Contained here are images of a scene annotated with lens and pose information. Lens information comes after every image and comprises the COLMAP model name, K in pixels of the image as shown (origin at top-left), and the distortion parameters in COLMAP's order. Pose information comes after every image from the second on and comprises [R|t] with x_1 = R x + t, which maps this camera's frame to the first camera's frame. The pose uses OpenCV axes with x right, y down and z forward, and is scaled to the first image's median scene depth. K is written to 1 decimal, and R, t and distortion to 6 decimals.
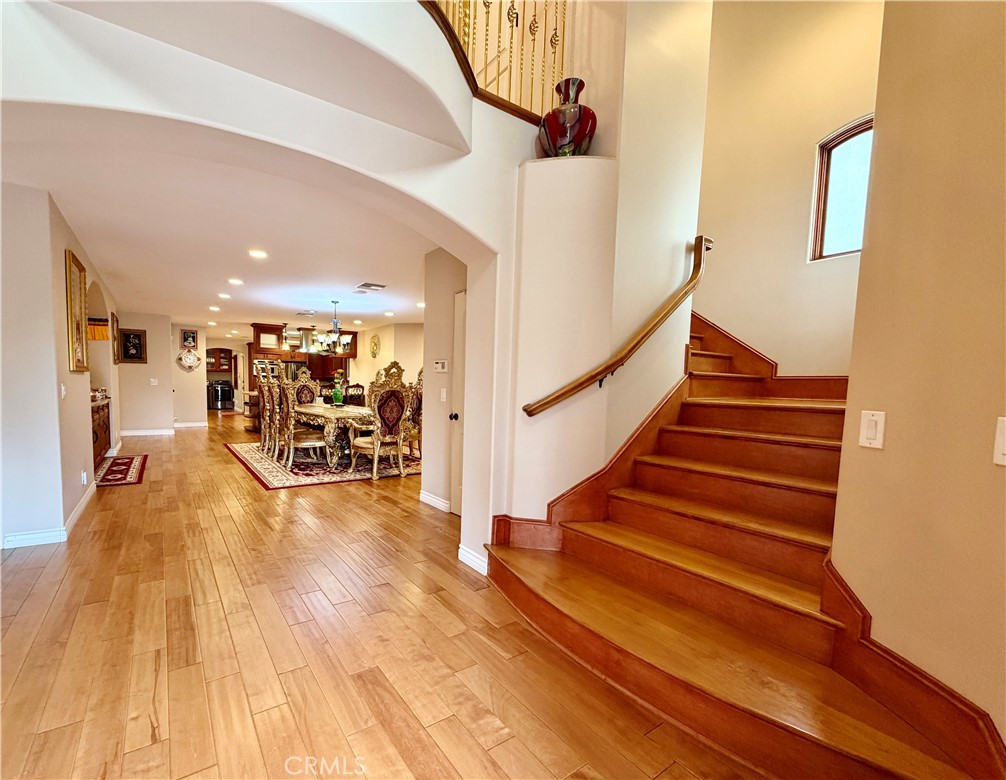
lens RADIAL K [[441.0, 0, 448.7], [0, 441.0, 414.6], [0, 0, 1]] dist [0.002427, 0.000671]
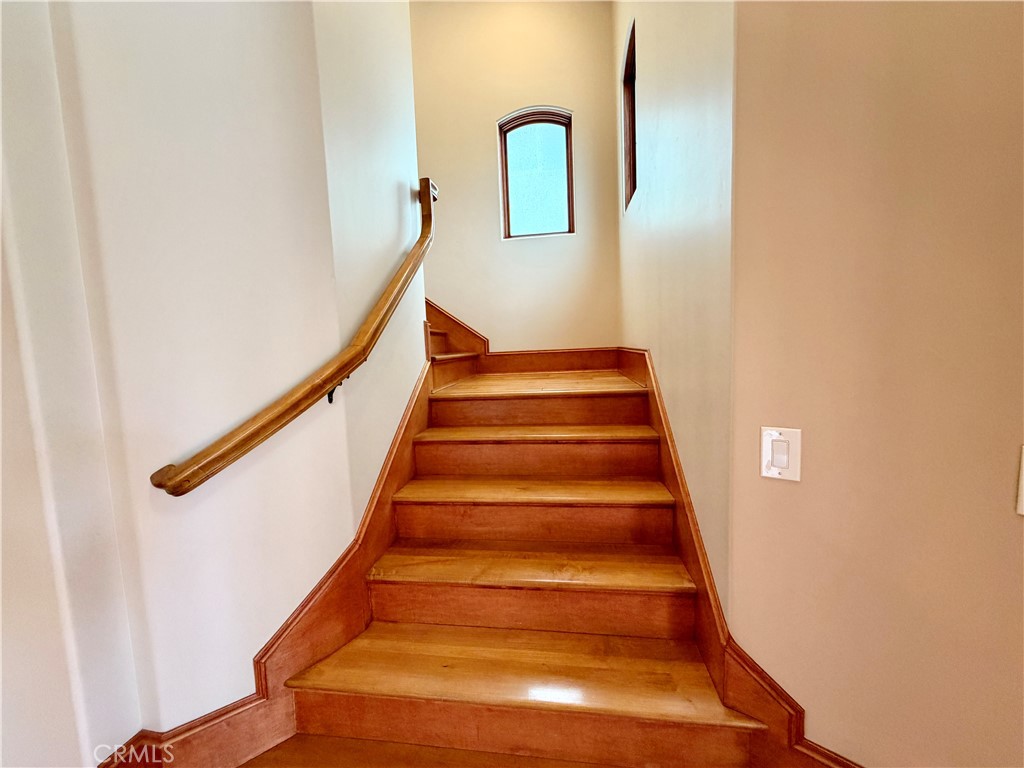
lens RADIAL K [[411.4, 0, 511.5], [0, 411.4, 382.9], [0, 0, 1]] dist [-0.000362, 0.000422]
pose [[0.659546, -0.115854, 0.742682, 0.110298], [0.111231, 0.992216, 0.056001, -0.087860], [-0.743389, 0.045674, 0.667299, 0.474511]]
